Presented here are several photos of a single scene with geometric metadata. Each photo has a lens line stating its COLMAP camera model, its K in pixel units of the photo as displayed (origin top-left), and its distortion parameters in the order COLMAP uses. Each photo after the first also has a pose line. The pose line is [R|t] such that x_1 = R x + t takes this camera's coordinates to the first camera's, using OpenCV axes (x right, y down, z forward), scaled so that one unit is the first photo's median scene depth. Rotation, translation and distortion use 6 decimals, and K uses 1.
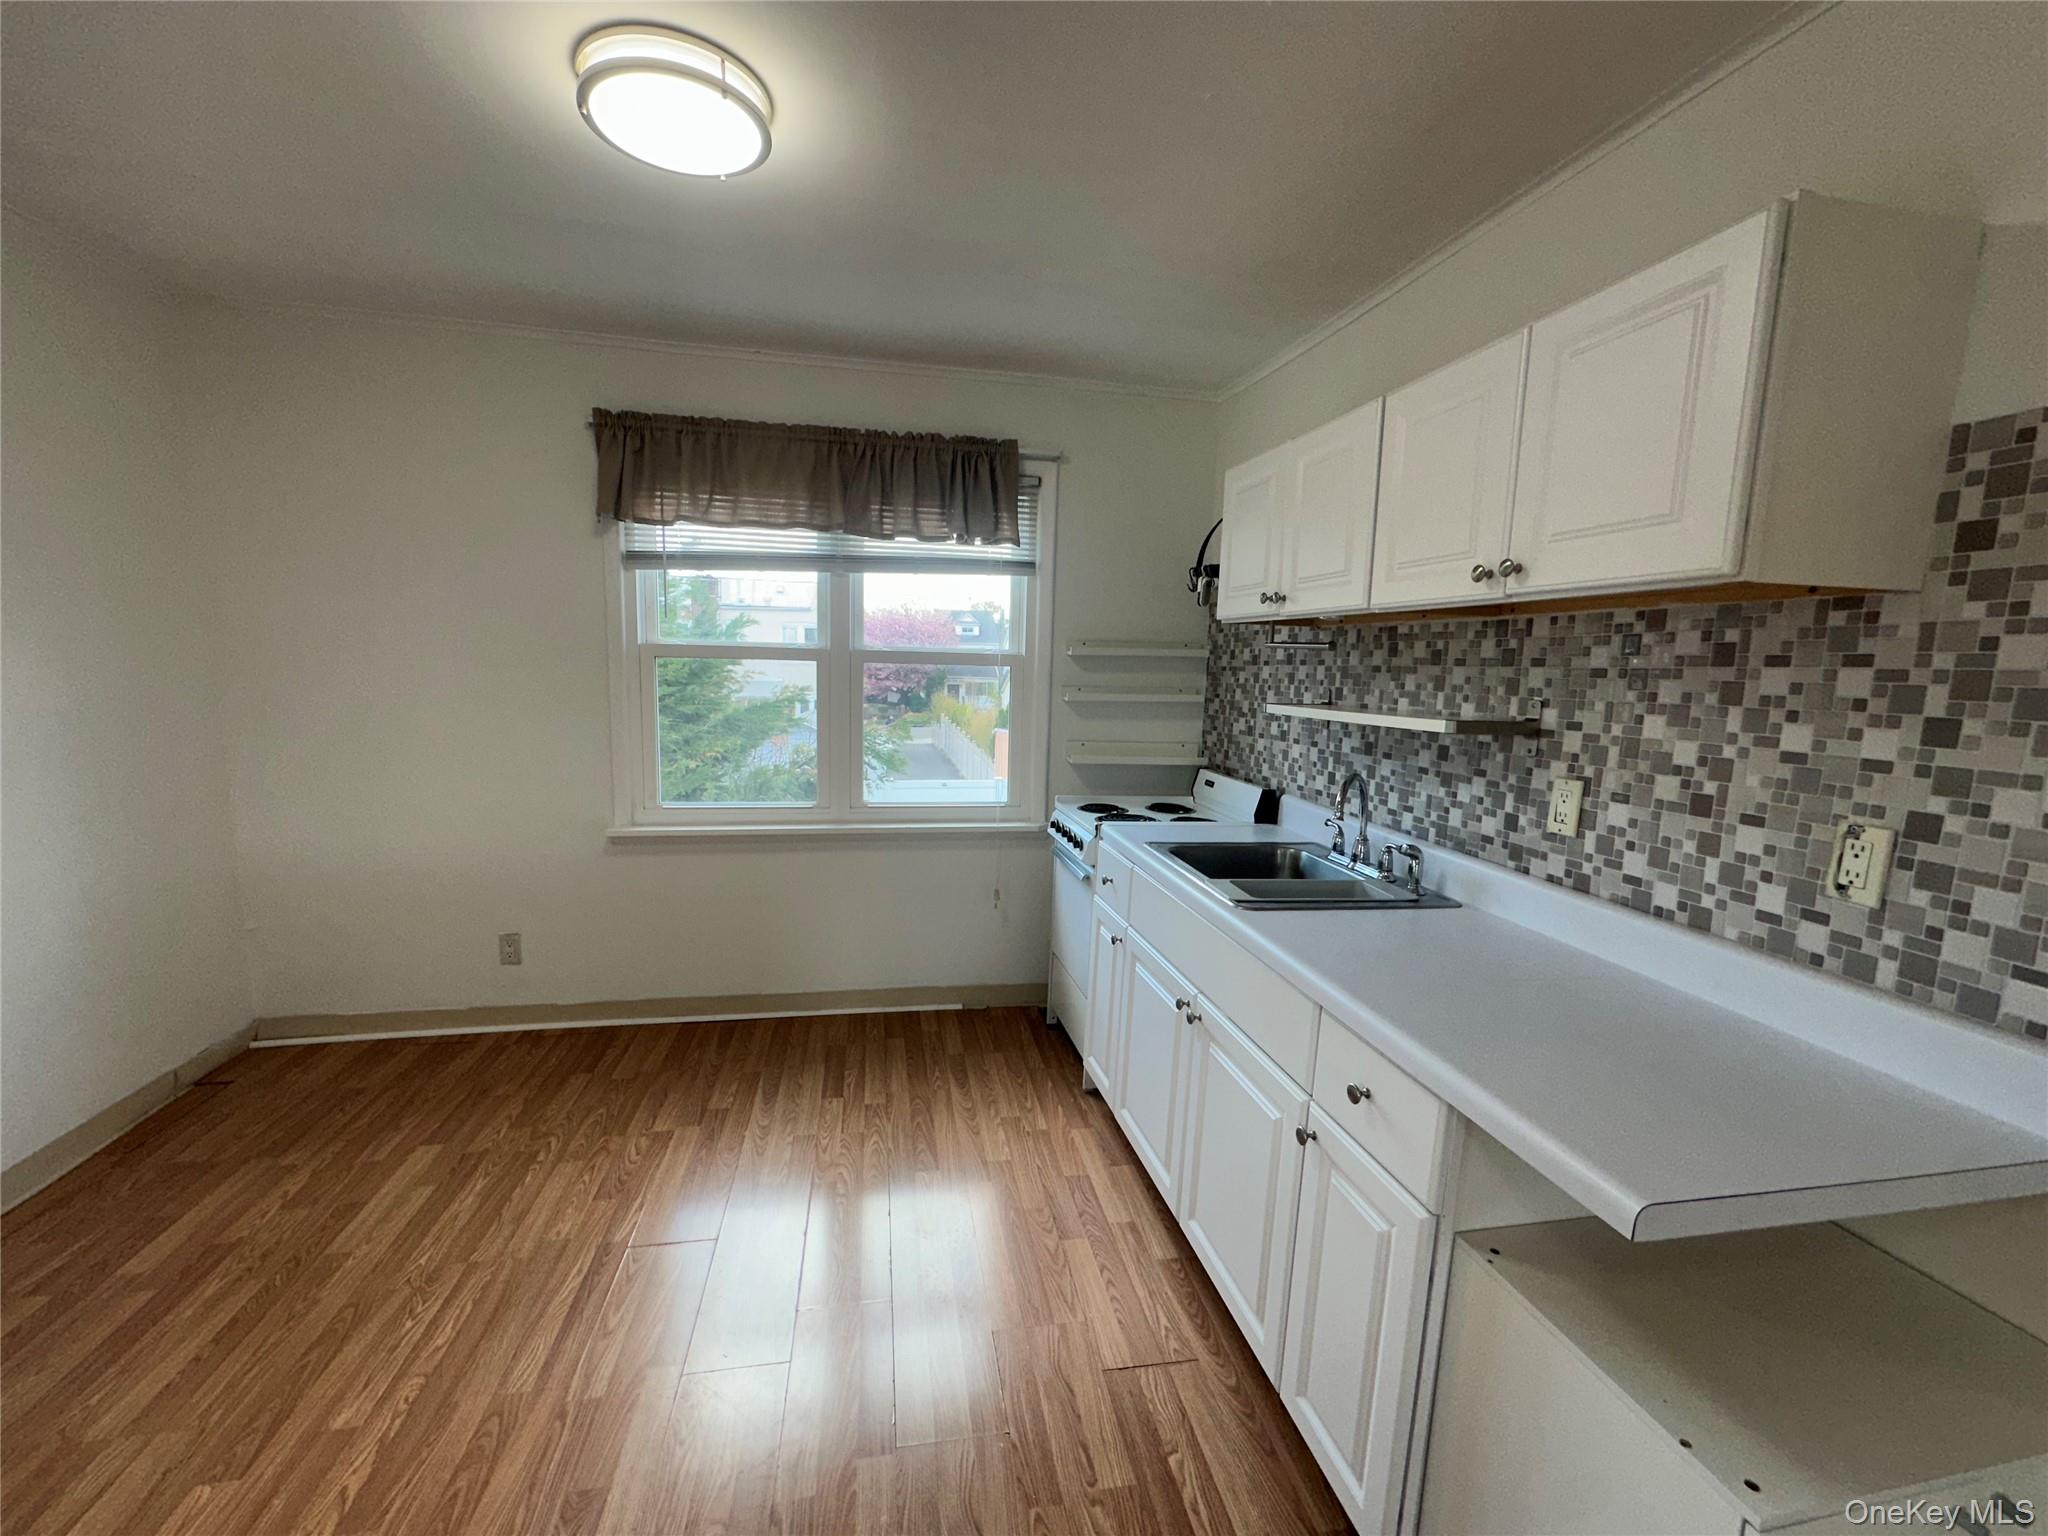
lens RADIAL K [[819.9, 0, 1021.2], [0, 819.9, 768.1], [0, 0, 1]] dist [-0.001234, 0.000568]
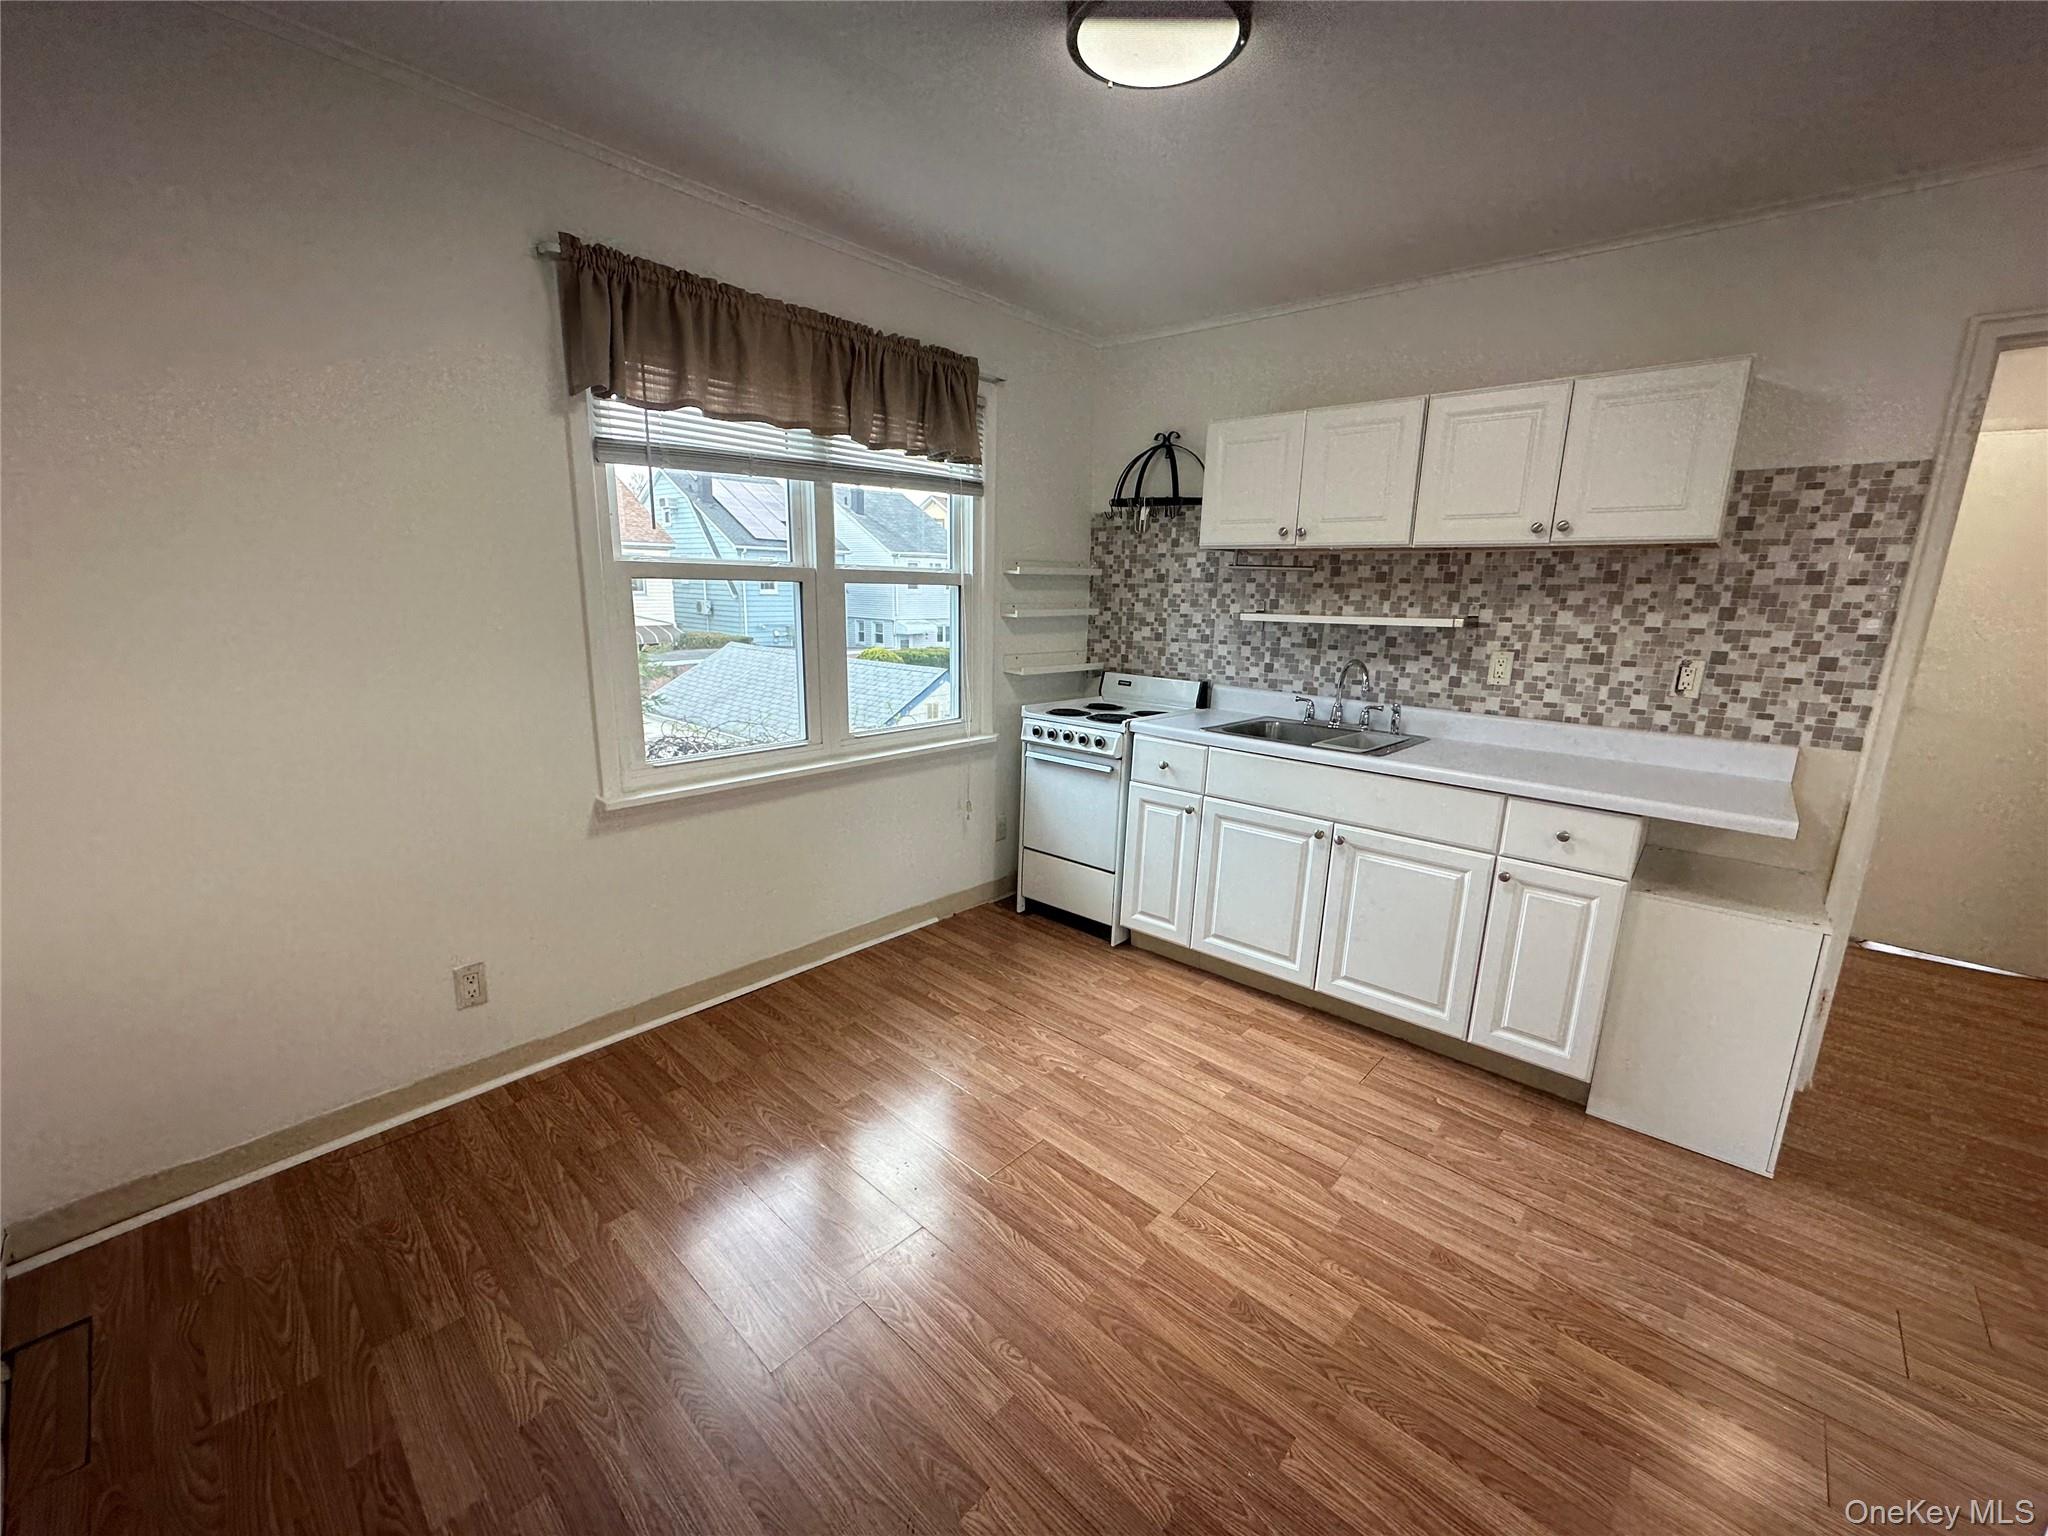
lens RADIAL K [[819.9, 0, 1021.2], [0, 819.9, 768.1], [0, 0, 1]] dist [-0.001234, 0.000568]
pose [[0.795149, -0.142992, 0.589314, -1.175070], [0.081472, 0.988182, 0.129844, -0.050482], [-0.600916, -0.055233, 0.797402, 0.244117]]
